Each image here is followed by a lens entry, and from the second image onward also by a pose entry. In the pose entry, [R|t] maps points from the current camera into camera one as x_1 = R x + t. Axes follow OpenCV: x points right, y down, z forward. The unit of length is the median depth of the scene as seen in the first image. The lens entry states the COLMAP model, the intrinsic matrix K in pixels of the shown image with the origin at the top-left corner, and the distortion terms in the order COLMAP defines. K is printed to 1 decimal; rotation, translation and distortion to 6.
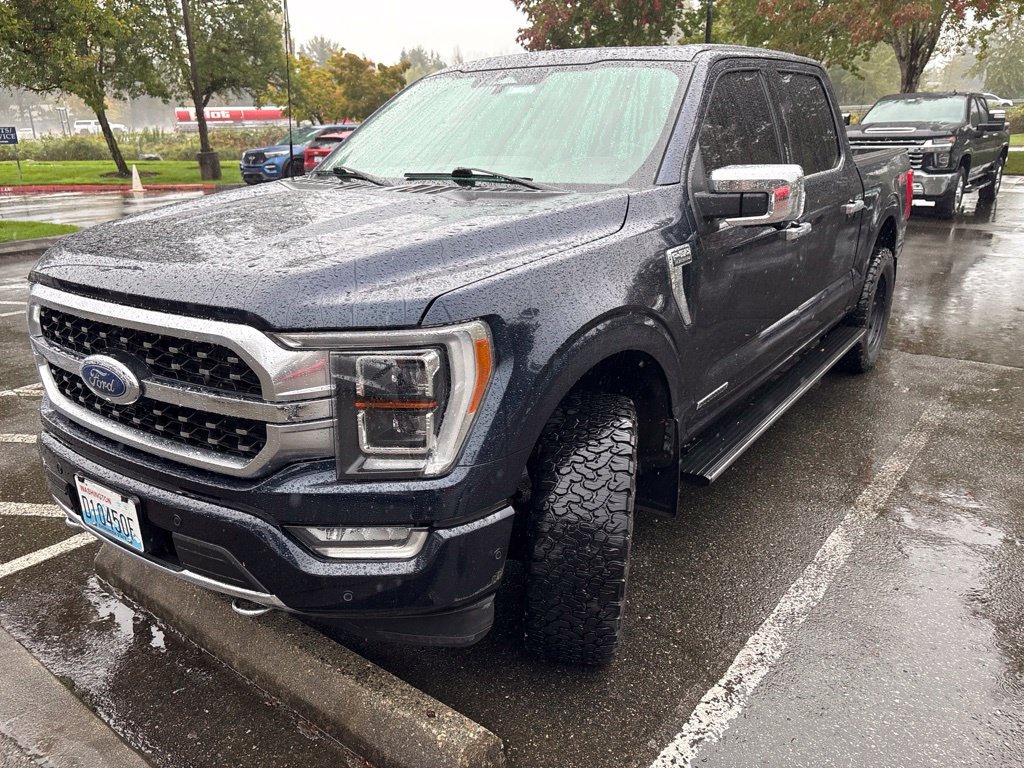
lens RADIAL K [[778.4, 0, 506.5], [0, 778.4, 383.9], [0, 0, 1]] dist [0.047905, -0.047668]
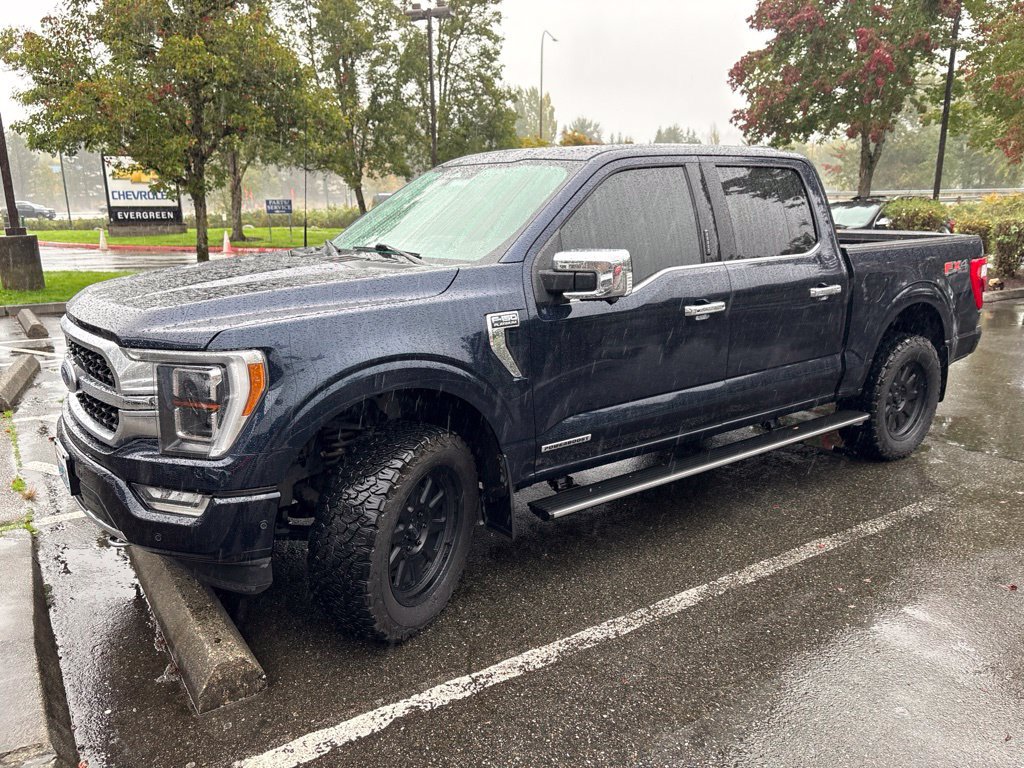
lens RADIAL K [[778.4, 0, 506.5], [0, 778.4, 383.9], [0, 0, 1]] dist [0.047905, -0.047668]
pose [[0.950522, 0.082378, -0.299535, 0.675197], [-0.108119, 0.991644, -0.070375, 0.023460], [0.291234, 0.099279, 0.951486, -0.165376]]
